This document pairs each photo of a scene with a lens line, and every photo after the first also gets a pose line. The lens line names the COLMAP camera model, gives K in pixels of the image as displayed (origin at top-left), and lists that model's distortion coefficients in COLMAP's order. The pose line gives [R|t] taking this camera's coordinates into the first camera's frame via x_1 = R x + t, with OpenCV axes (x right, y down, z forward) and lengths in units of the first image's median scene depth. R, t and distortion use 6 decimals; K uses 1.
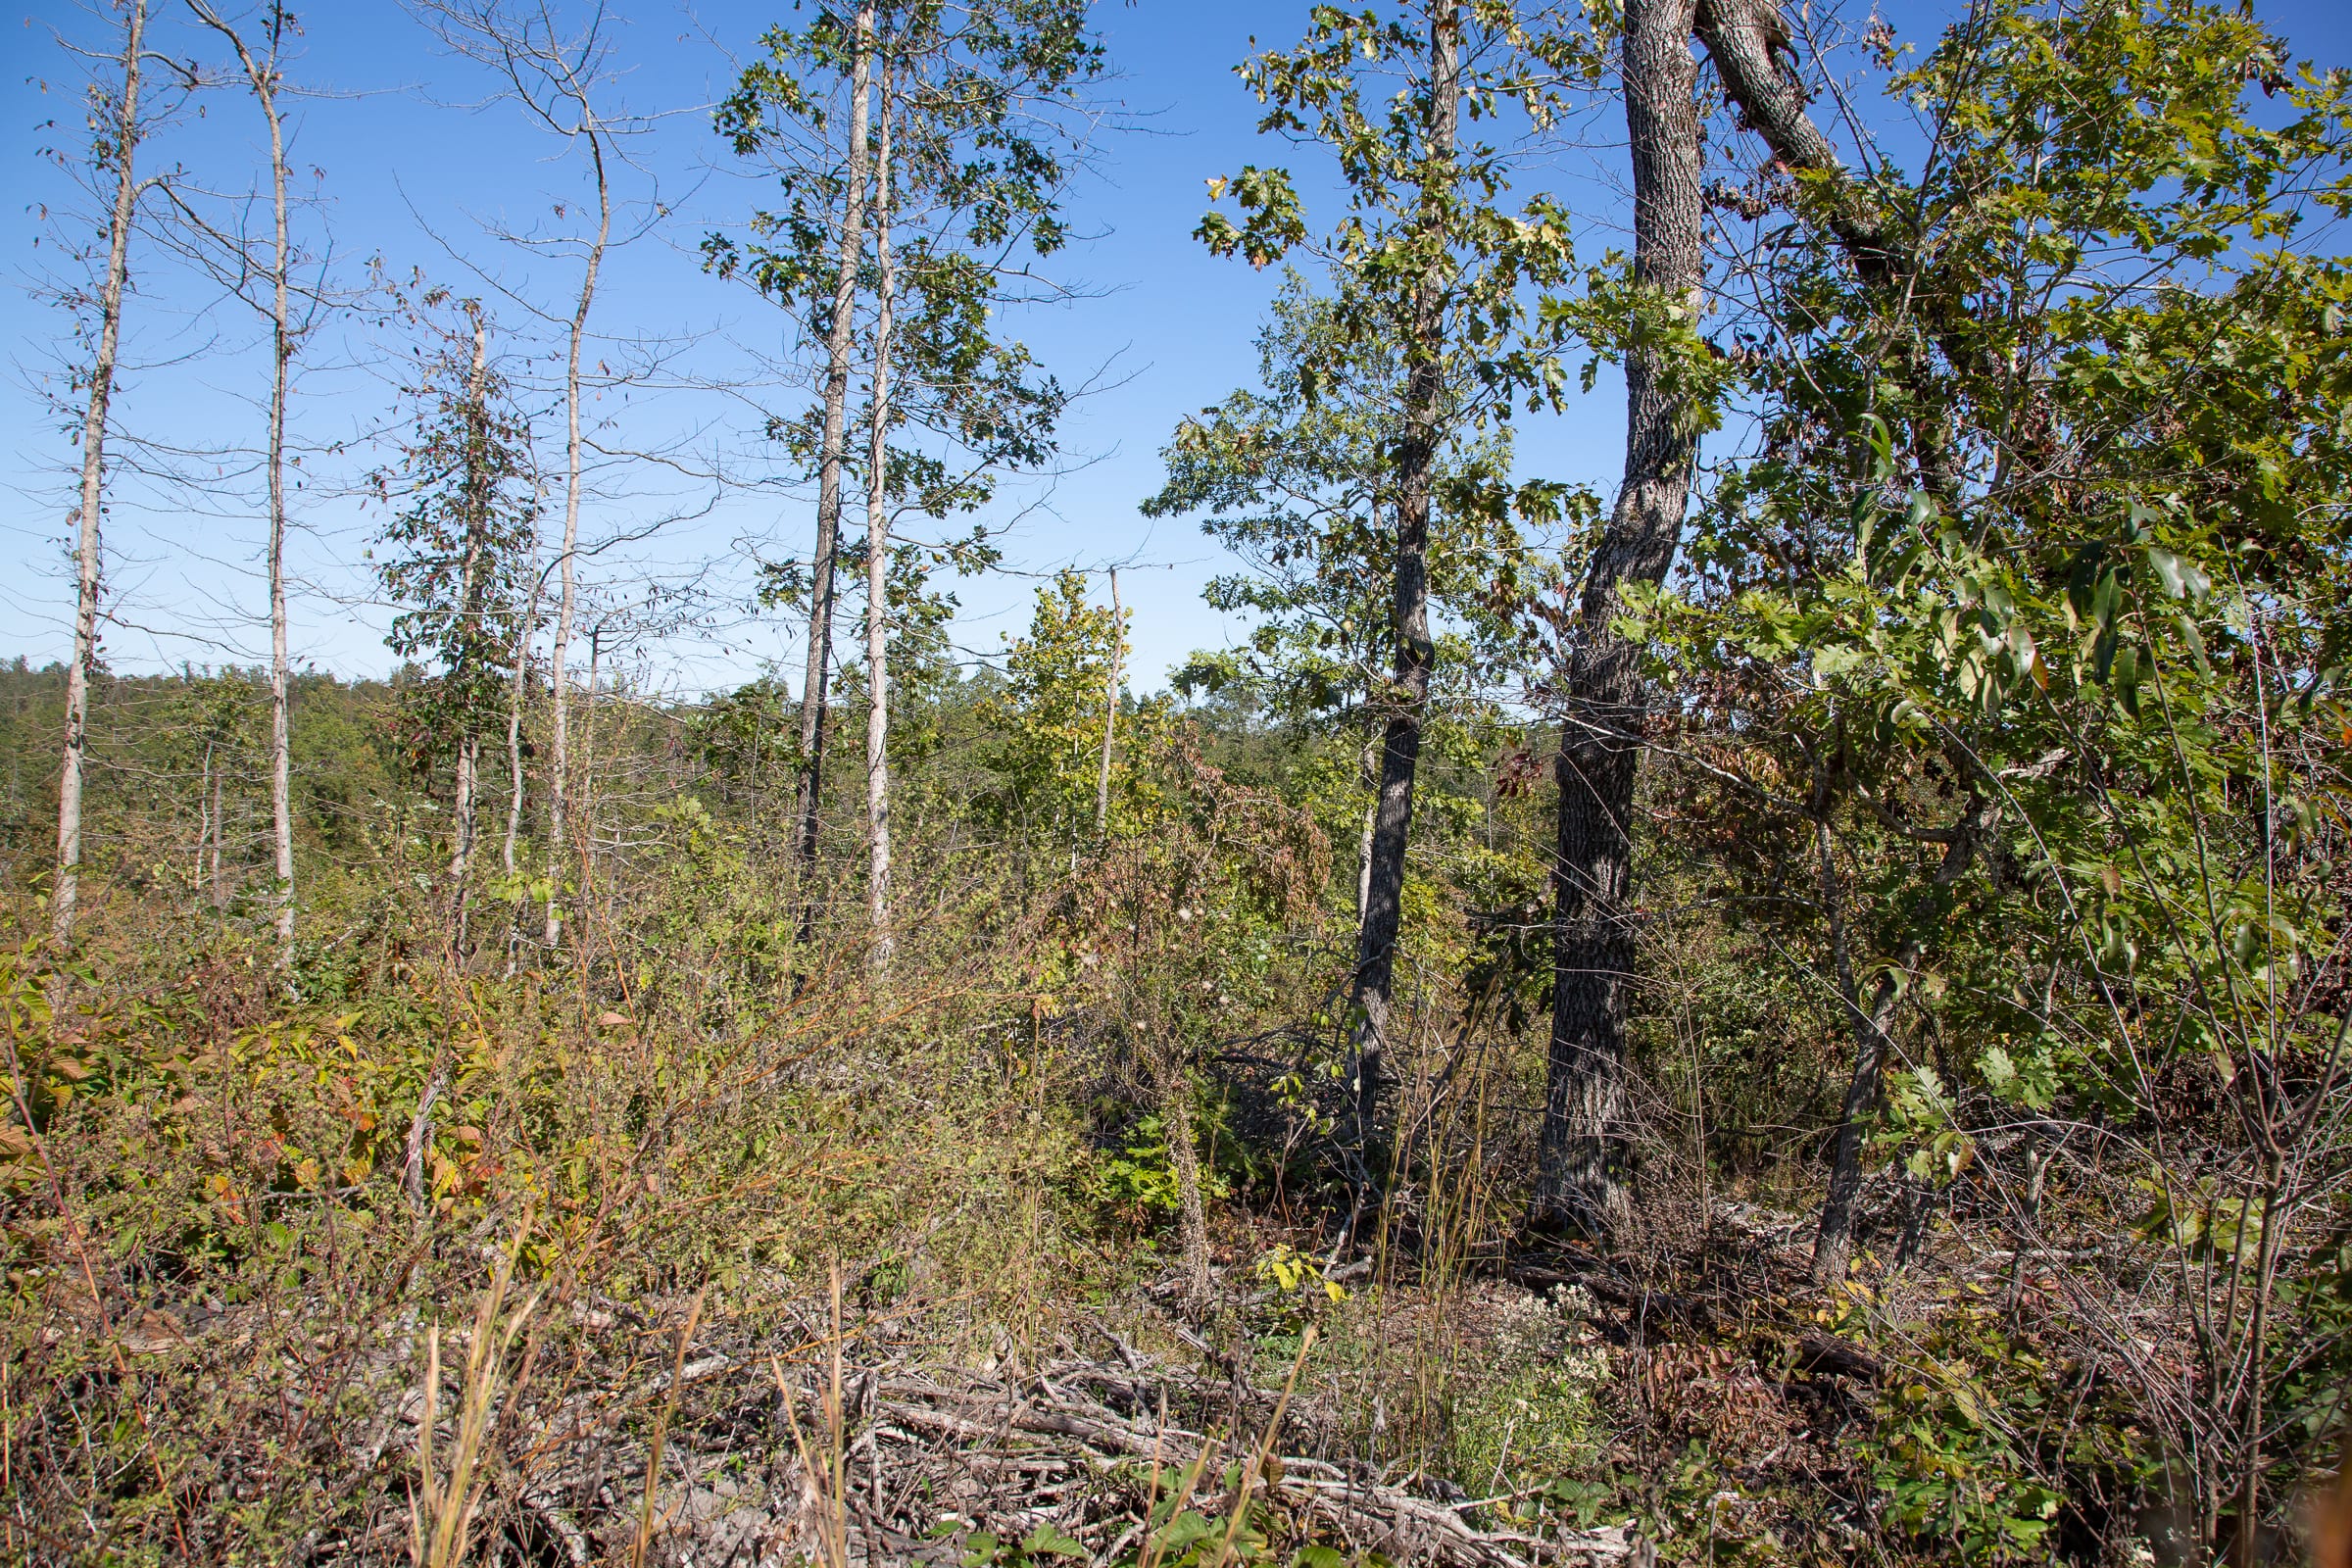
lens RADIAL K [[1675.8, 0, 1176.0], [0, 1675.8, 784.0], [0, 0, 1]] dist [-0.123610, 0.059420]
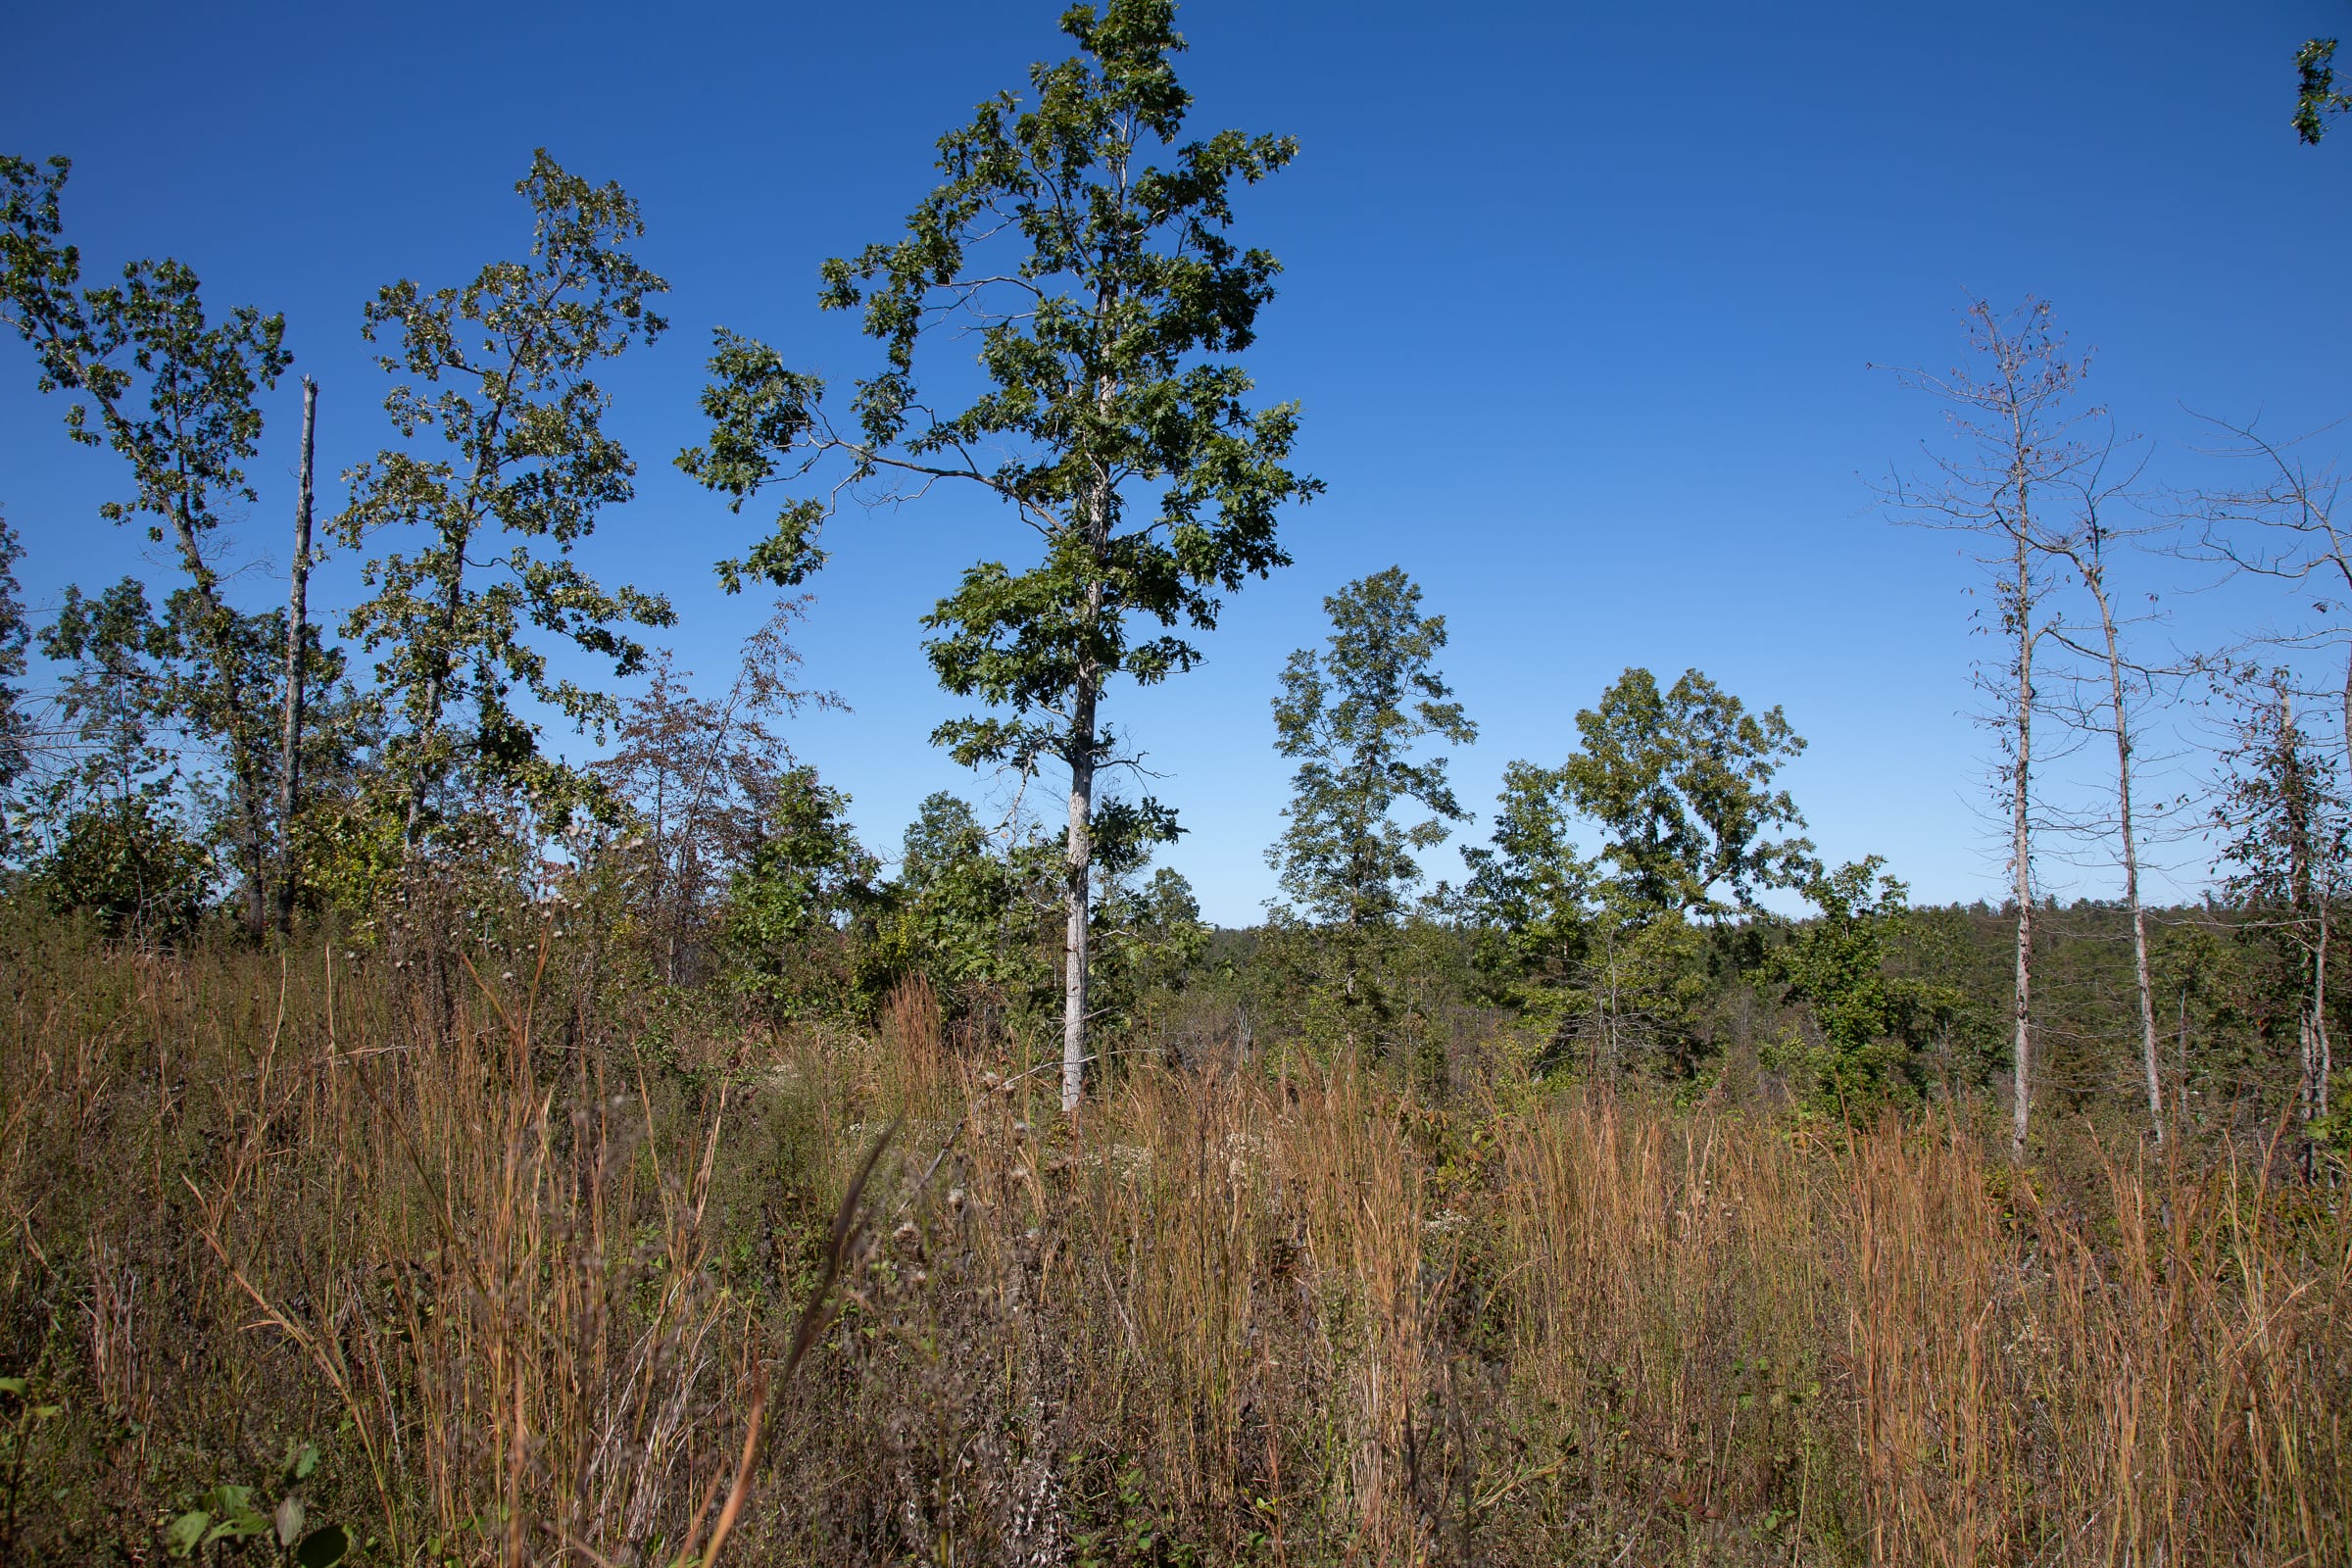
lens RADIAL K [[1675.8, 0, 1176.0], [0, 1675.8, 784.0], [0, 0, 1]] dist [-0.123610, 0.059420]
pose [[0.434903, -0.117970, -0.892716, 0.342561], [-0.010465, 0.990652, -0.136010, -0.026037], [0.900416, 0.068493, 0.429603, -0.369196]]
